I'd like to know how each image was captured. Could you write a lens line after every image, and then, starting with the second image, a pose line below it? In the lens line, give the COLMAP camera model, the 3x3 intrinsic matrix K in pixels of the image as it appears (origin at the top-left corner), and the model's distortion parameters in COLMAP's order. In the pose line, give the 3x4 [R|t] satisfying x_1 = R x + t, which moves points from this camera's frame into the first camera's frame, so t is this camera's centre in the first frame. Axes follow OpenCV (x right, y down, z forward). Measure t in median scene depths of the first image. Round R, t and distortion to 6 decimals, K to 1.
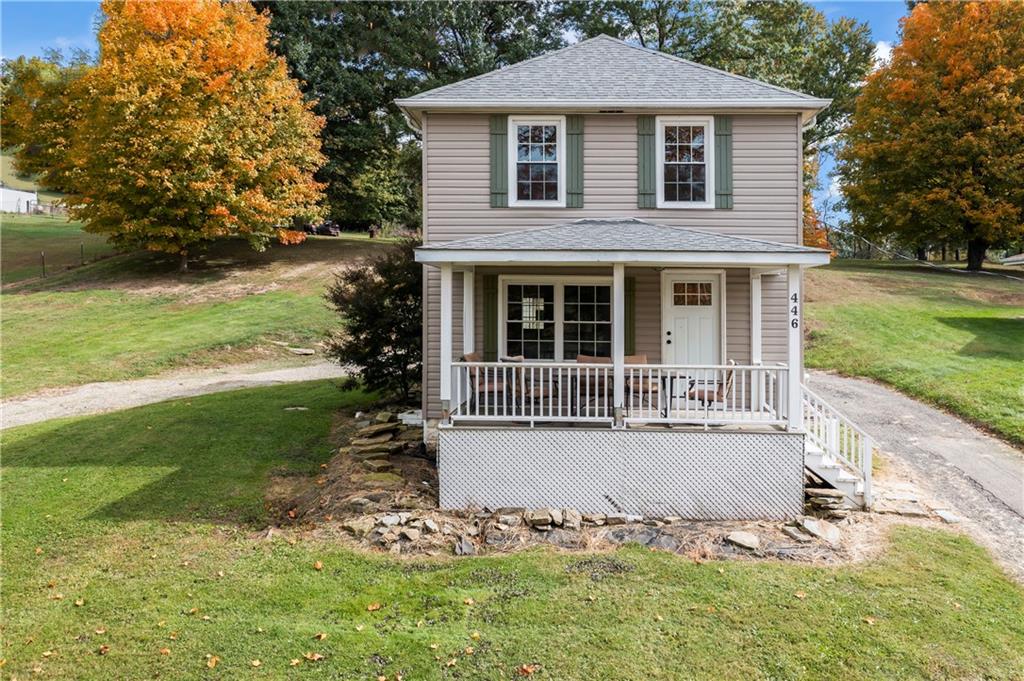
lens RADIAL K [[876.5, 0, 512.0], [0, 876.5, 340.5], [0, 0, 1]] dist [-0.040402, 0.001255]
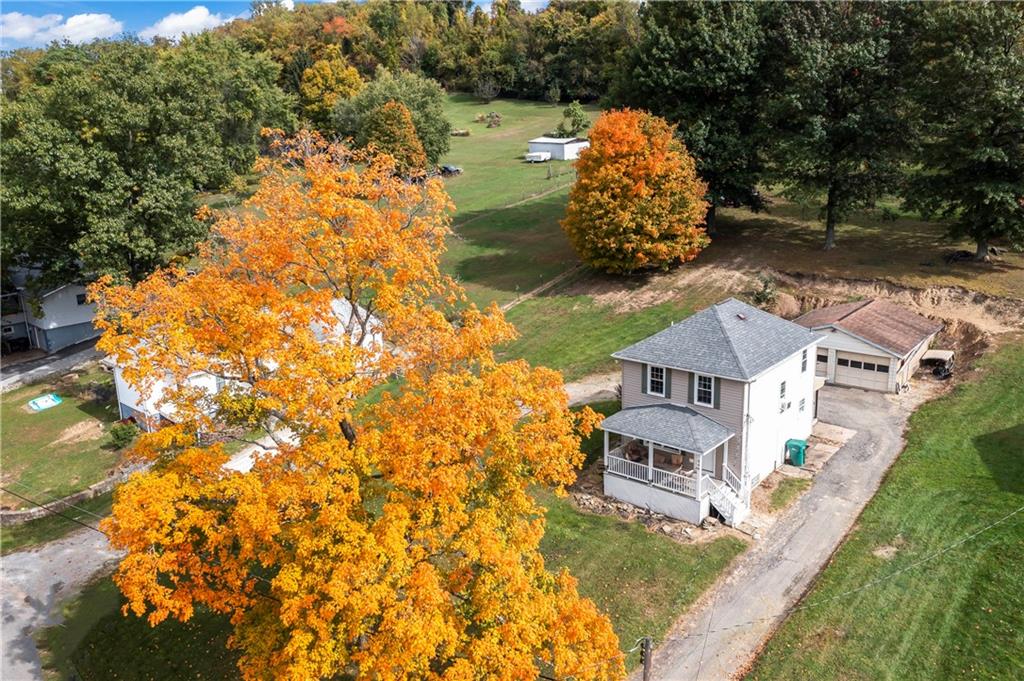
lens RADIAL K [[841.3, 0, 478.9], [0, 841.3, 312.3], [0, 0, 1]] dist [-0.005630, 0.003103]
pose [[0.762569, 0.118482, -0.635965, 1.312438], [0.052370, 0.968552, 0.243239, -1.120062], [0.644784, -0.218791, 0.732382, -1.350422]]
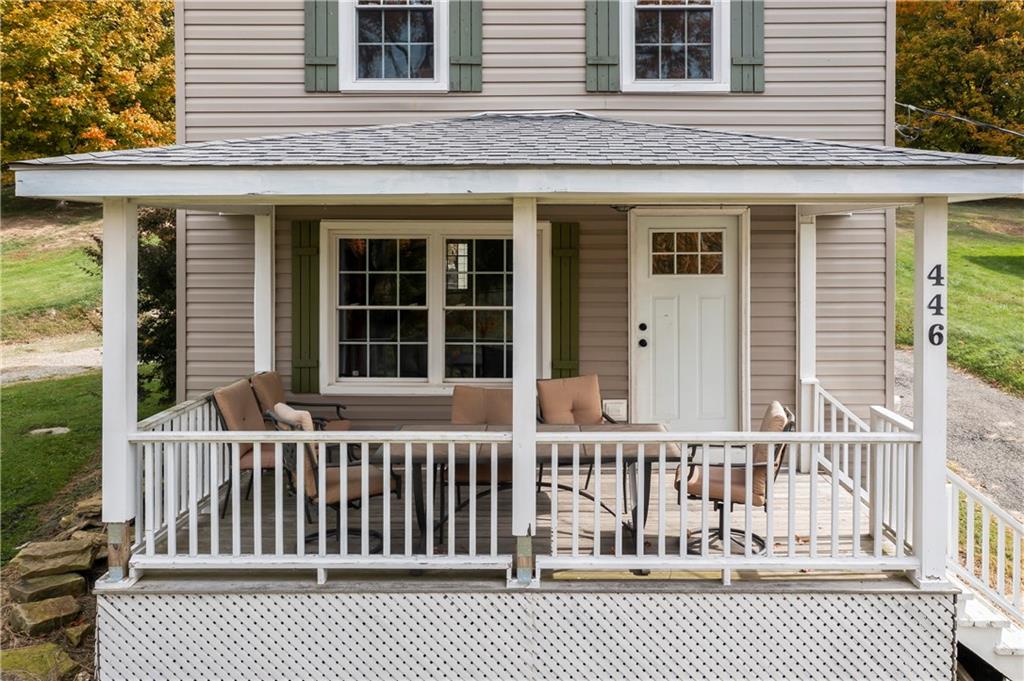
lens RADIAL K [[841.3, 0, 478.9], [0, 841.3, 312.3], [0, 0, 1]] dist [-0.005630, 0.003103]
pose [[0.999841, -0.004906, -0.017141, 0.087845], [0.005762, 0.998721, 0.050226, -0.043664], [0.016873, -0.050317, 0.998591, 0.483744]]
